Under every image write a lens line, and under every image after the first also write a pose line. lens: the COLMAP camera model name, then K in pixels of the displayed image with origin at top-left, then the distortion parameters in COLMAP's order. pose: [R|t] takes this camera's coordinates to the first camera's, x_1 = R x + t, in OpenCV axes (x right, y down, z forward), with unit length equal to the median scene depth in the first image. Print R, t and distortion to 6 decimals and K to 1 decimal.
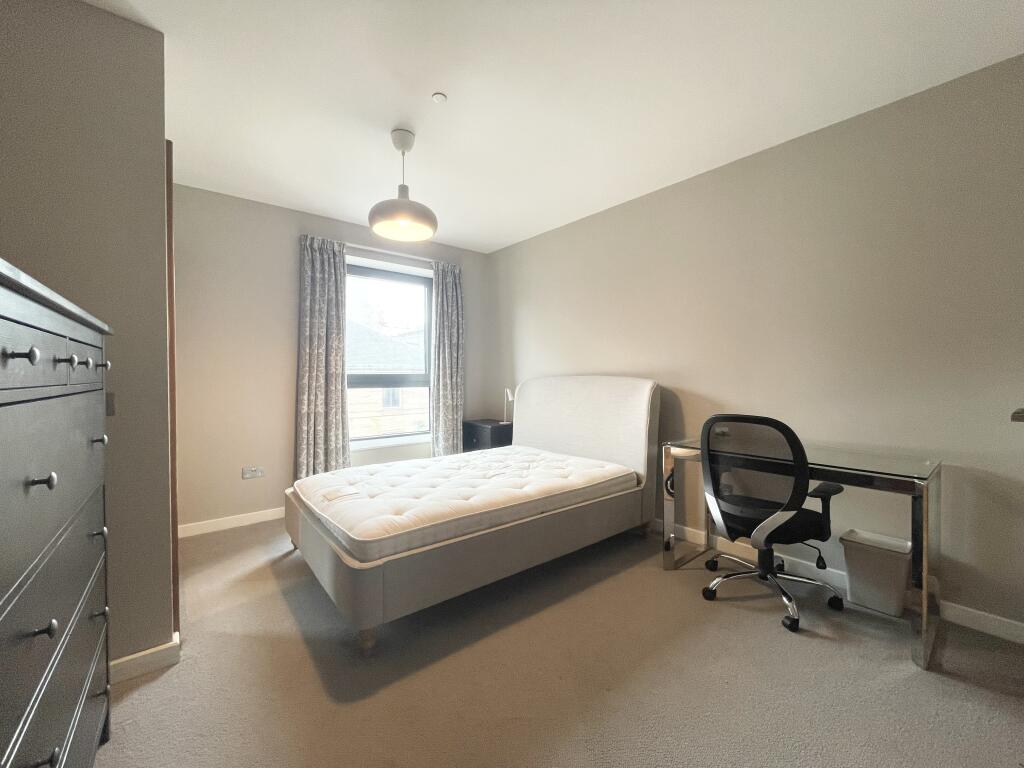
lens RADIAL K [[414.2, 0, 515.2], [0, 414.2, 379.2], [0, 0, 1]] dist [-0.002346, -0.000580]
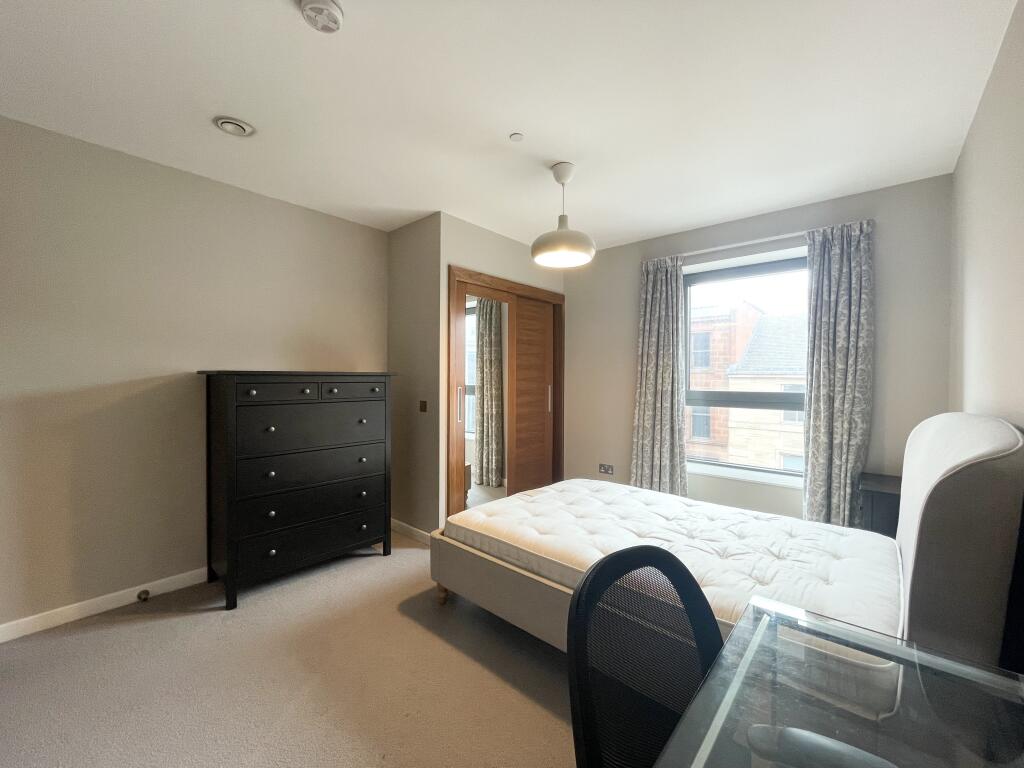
lens RADIAL K [[414.2, 0, 508.8], [0, 414.2, 383.8], [0, 0, 1]] dist [-0.002346, -0.000580]
pose [[0.165932, 0.019281, -0.985949, 0.448026], [-0.012582, 0.999769, 0.017434, -0.039695], [0.986057, 0.009512, 0.166136, 0.427729]]
